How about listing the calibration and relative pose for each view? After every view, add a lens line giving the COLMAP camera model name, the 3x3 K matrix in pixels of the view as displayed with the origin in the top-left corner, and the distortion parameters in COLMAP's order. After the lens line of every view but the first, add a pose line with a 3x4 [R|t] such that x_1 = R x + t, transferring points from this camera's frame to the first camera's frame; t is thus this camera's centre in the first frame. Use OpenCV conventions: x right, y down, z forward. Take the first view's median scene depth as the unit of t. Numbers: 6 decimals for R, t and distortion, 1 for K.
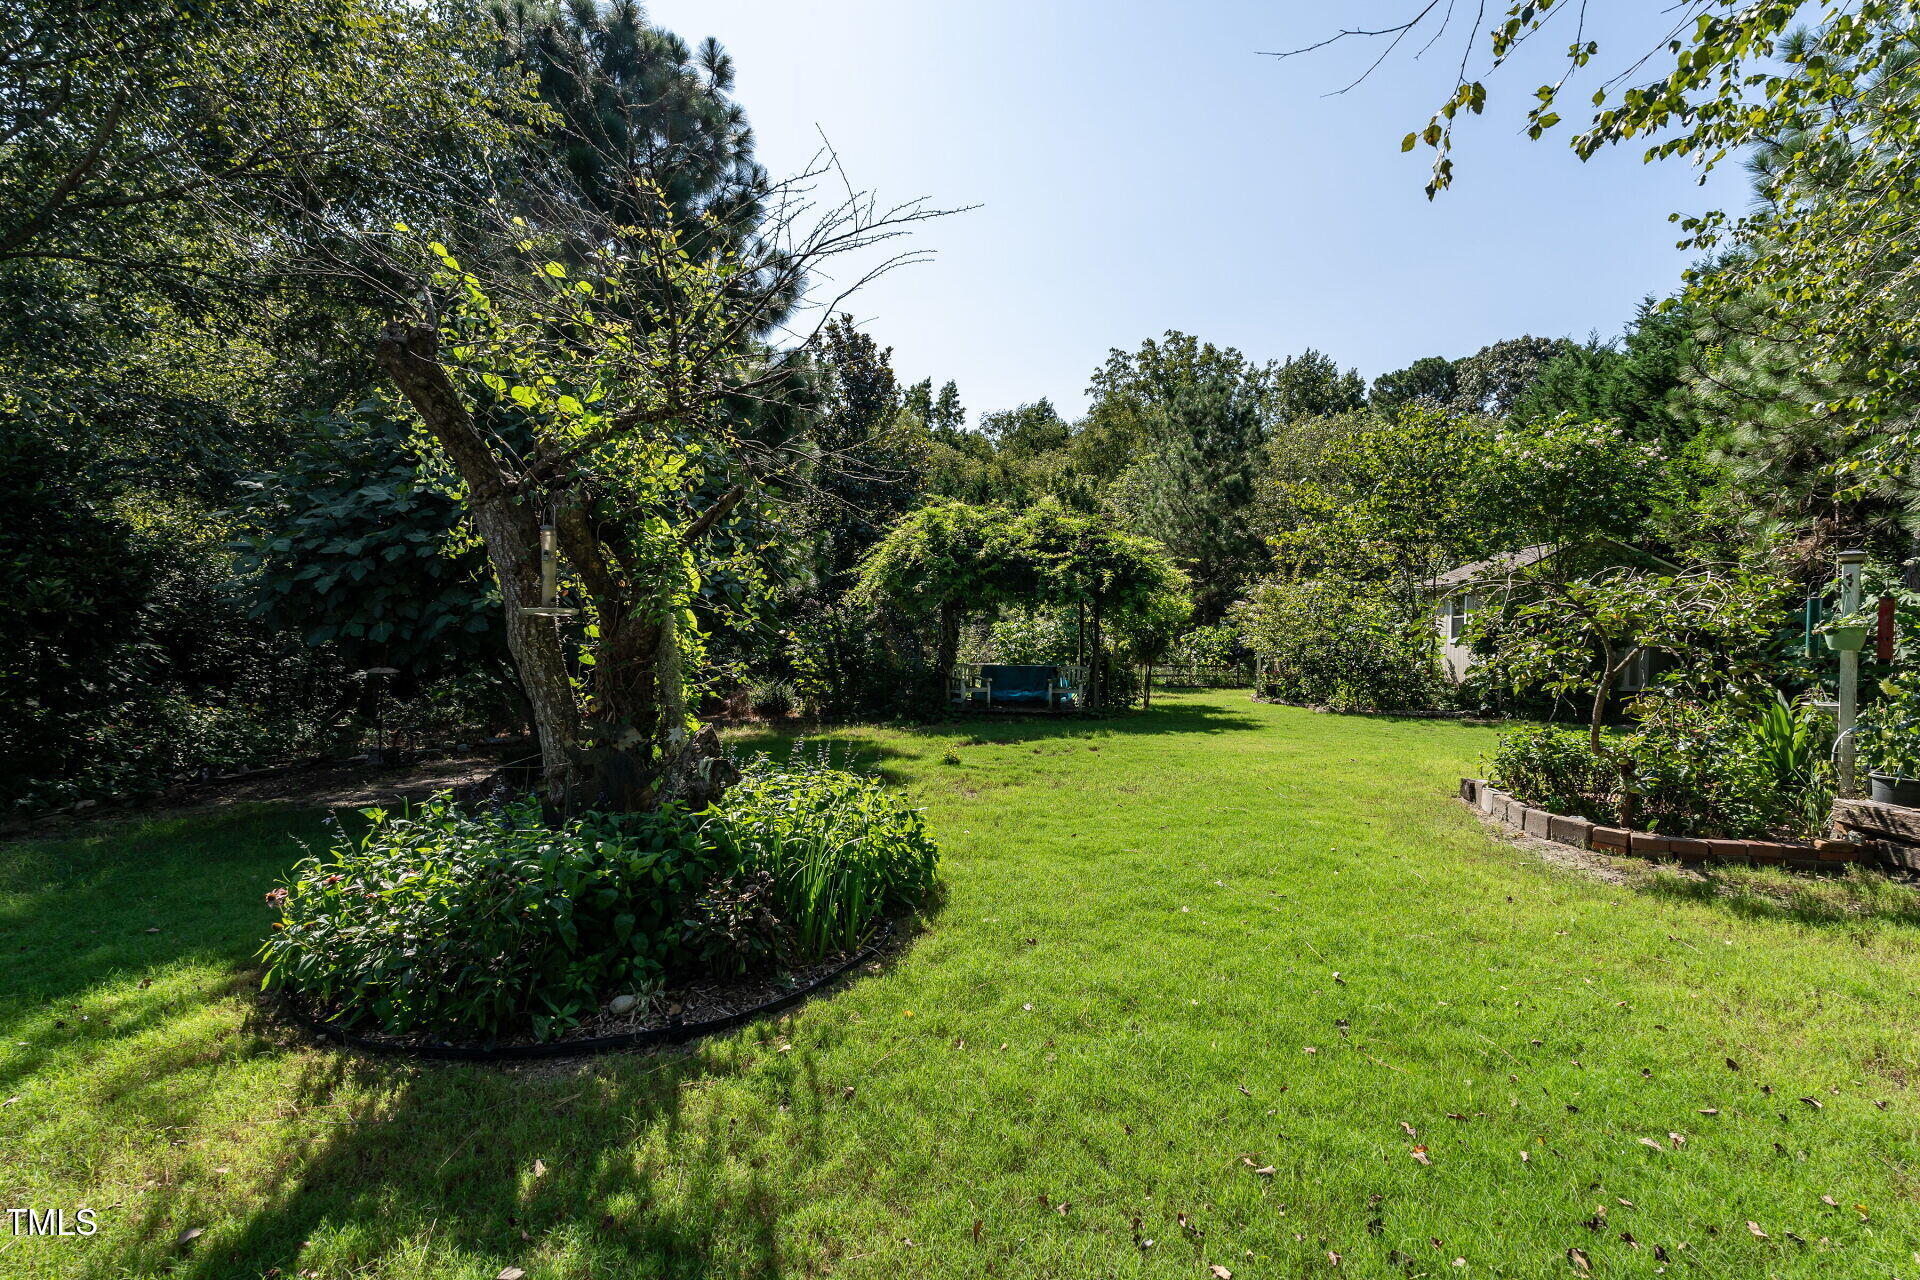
lens RADIAL K [[902.8, 0, 962.0], [0, 902.8, 650.3], [0, 0, 1]] dist [-0.002036, -0.000198]
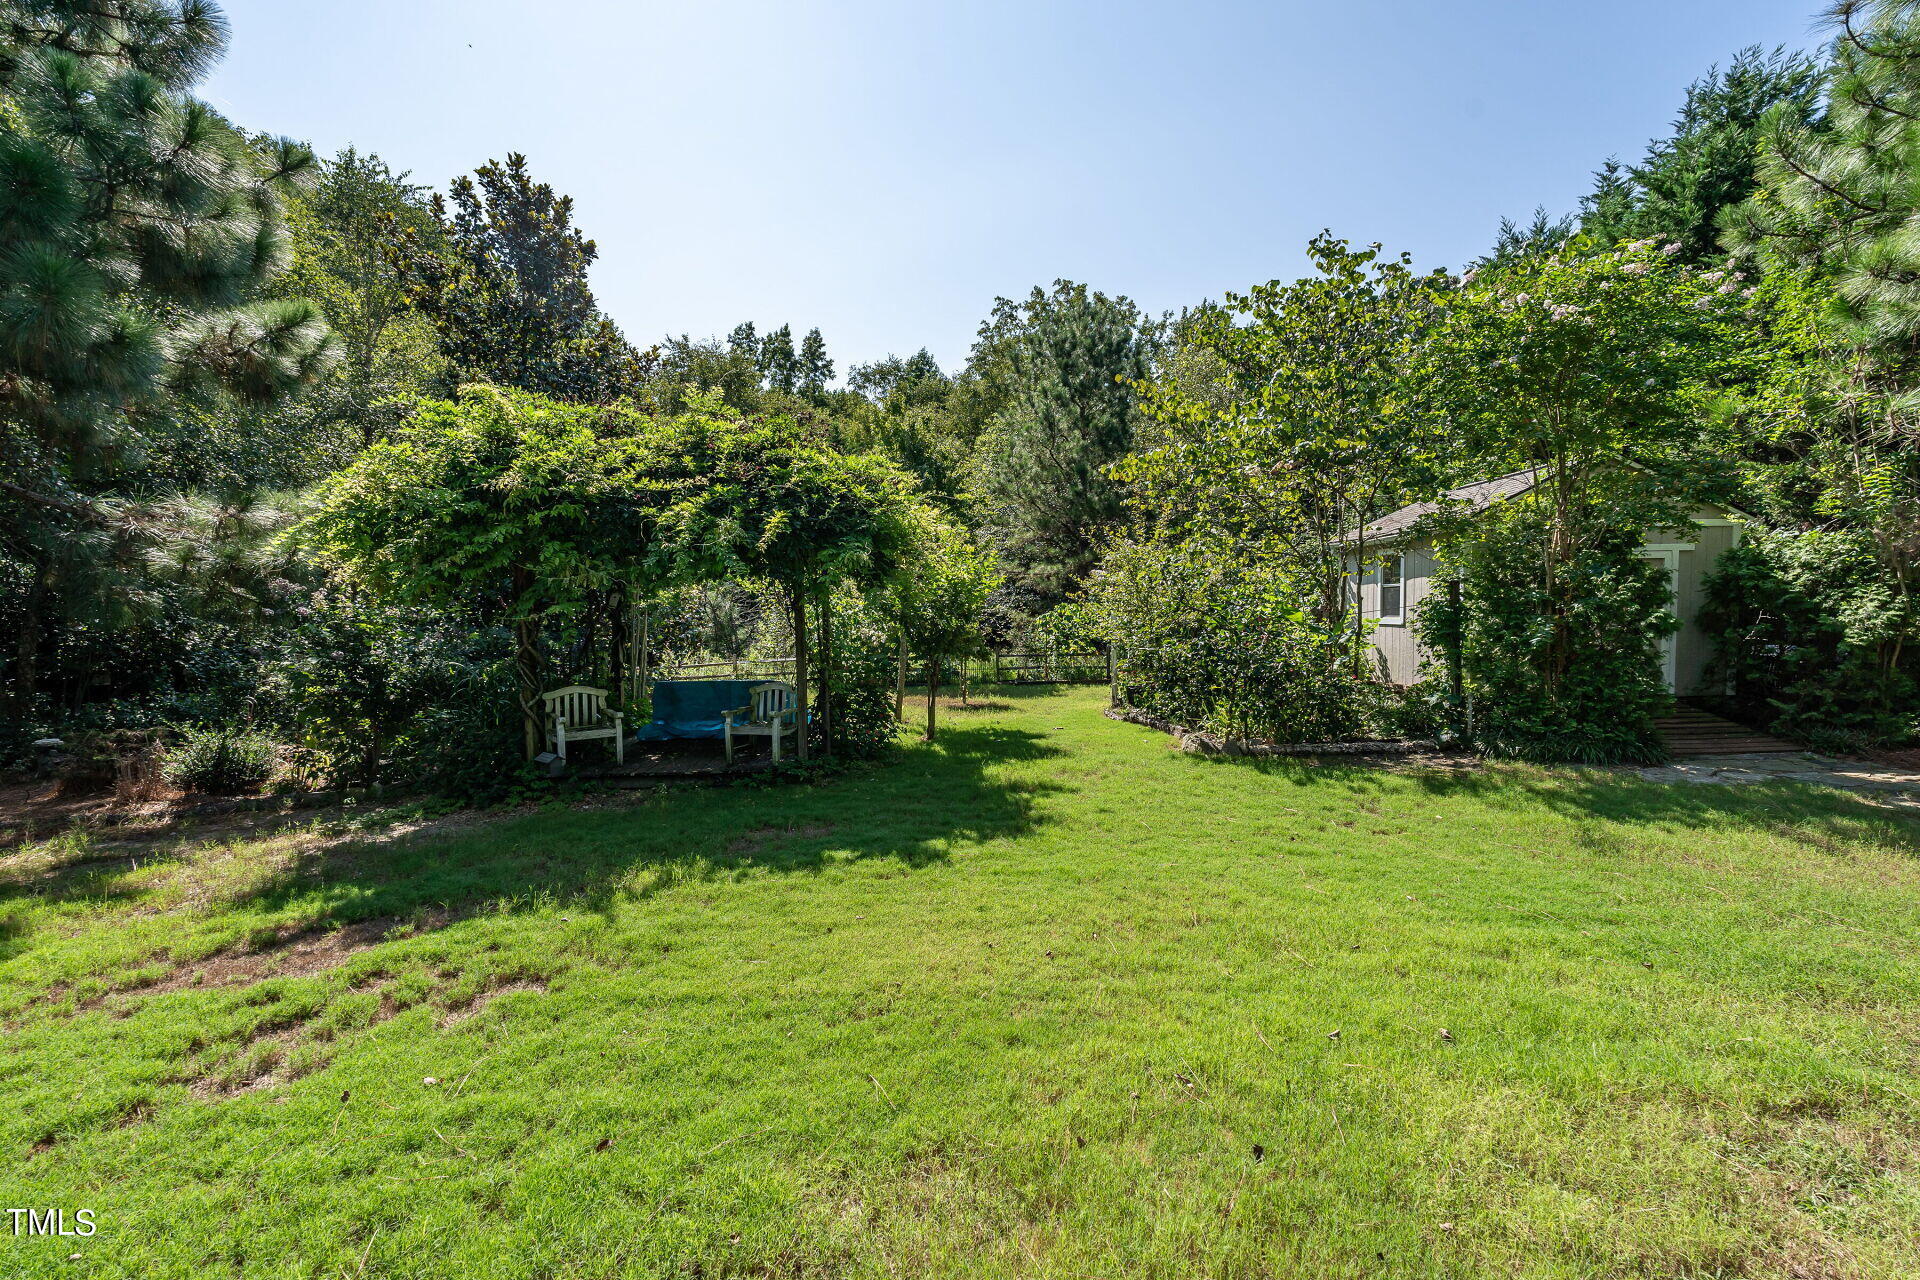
lens RADIAL K [[960.3, 0, 958.7], [0, 960.3, 650.2], [0, 0, 1]] dist [-0.001011, -0.000086]
pose [[0.993959, -0.027916, 0.106142, 0.063687], [0.025525, 0.999390, 0.023826, -0.006024], [-0.106742, -0.020973, 0.994066, 0.134517]]
